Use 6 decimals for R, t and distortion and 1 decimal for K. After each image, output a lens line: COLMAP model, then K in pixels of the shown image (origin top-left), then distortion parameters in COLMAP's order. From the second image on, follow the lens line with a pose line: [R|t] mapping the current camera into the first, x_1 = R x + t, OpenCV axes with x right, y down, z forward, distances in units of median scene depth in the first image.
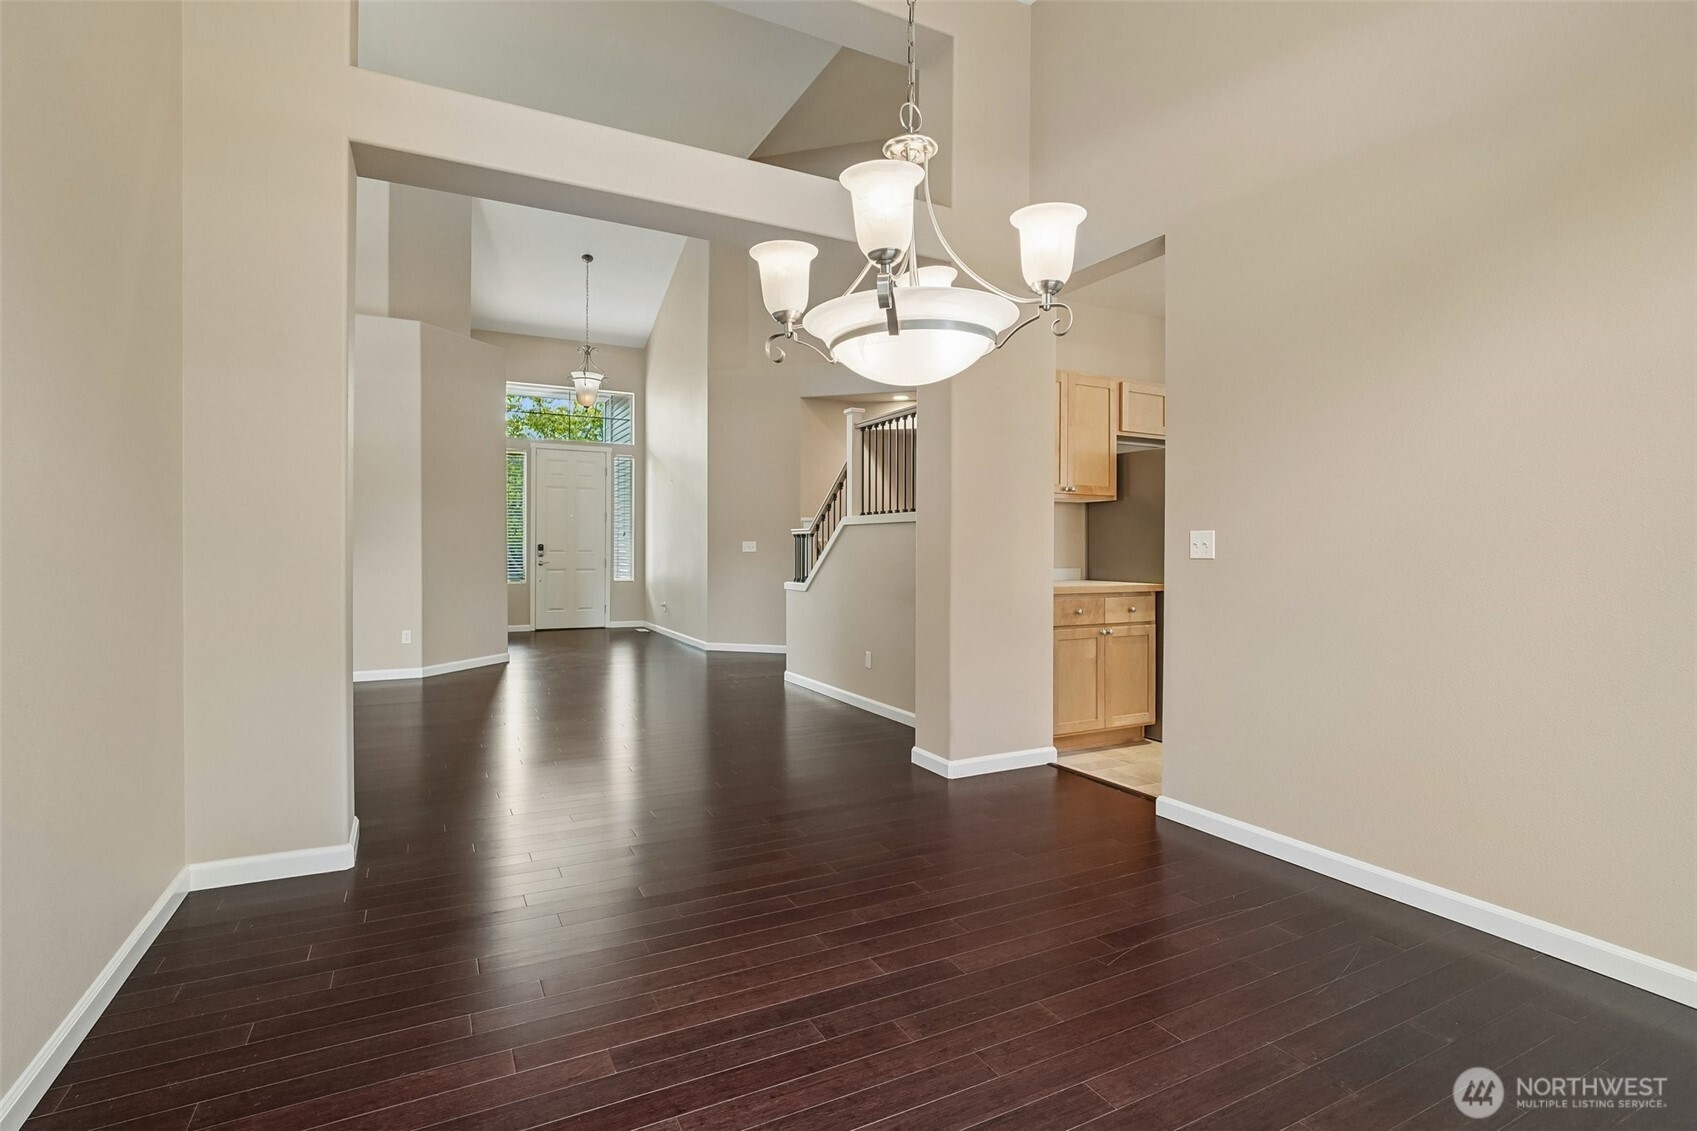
lens RADIAL K [[812.5, 0, 851.4], [0, 812.5, 538.7], [0, 0, 1]] dist [-0.002781, -0.000176]
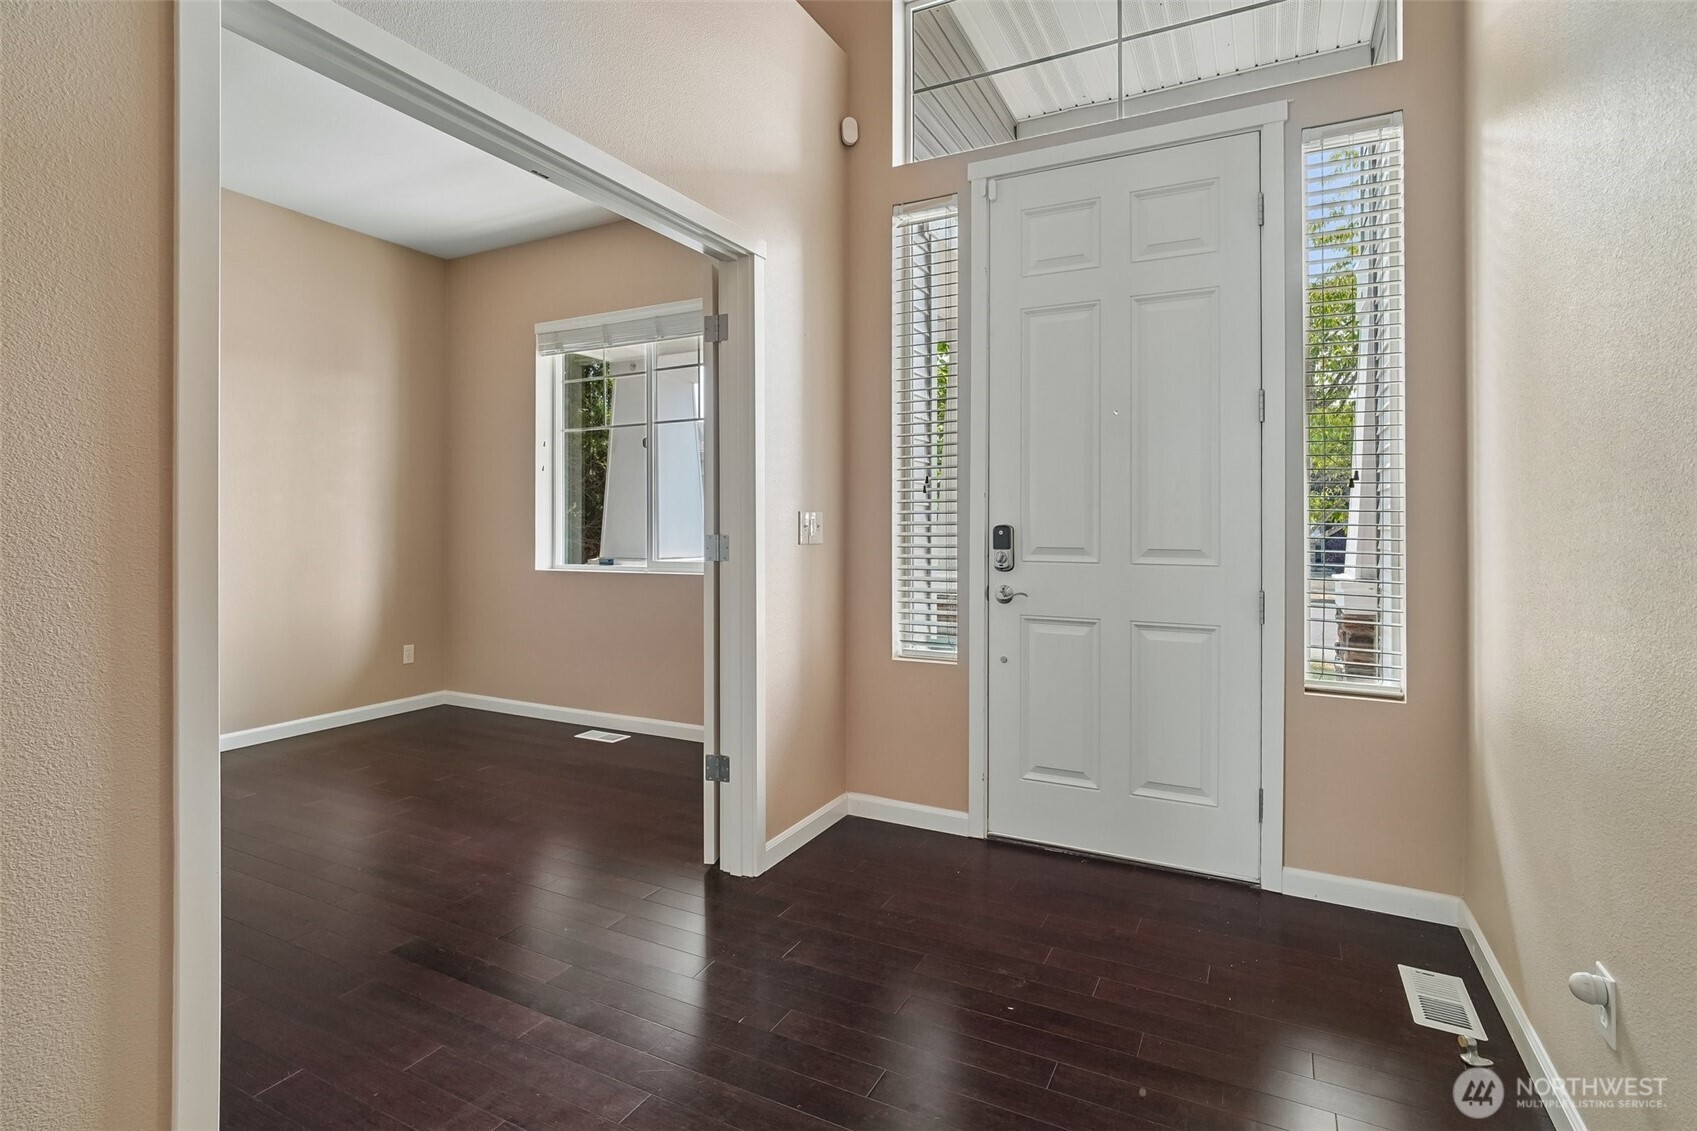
lens RADIAL K [[809.1, 0, 854.9], [0, 809.1, 517.4], [0, 0, 1]] dist [-0.003566, -0.000129]
pose [[0.590264, -0.008371, -0.807167, -0.185570], [0.010094, 0.999945, -0.002989, 0.004361], [0.807148, -0.006383, 0.590315, 0.773094]]
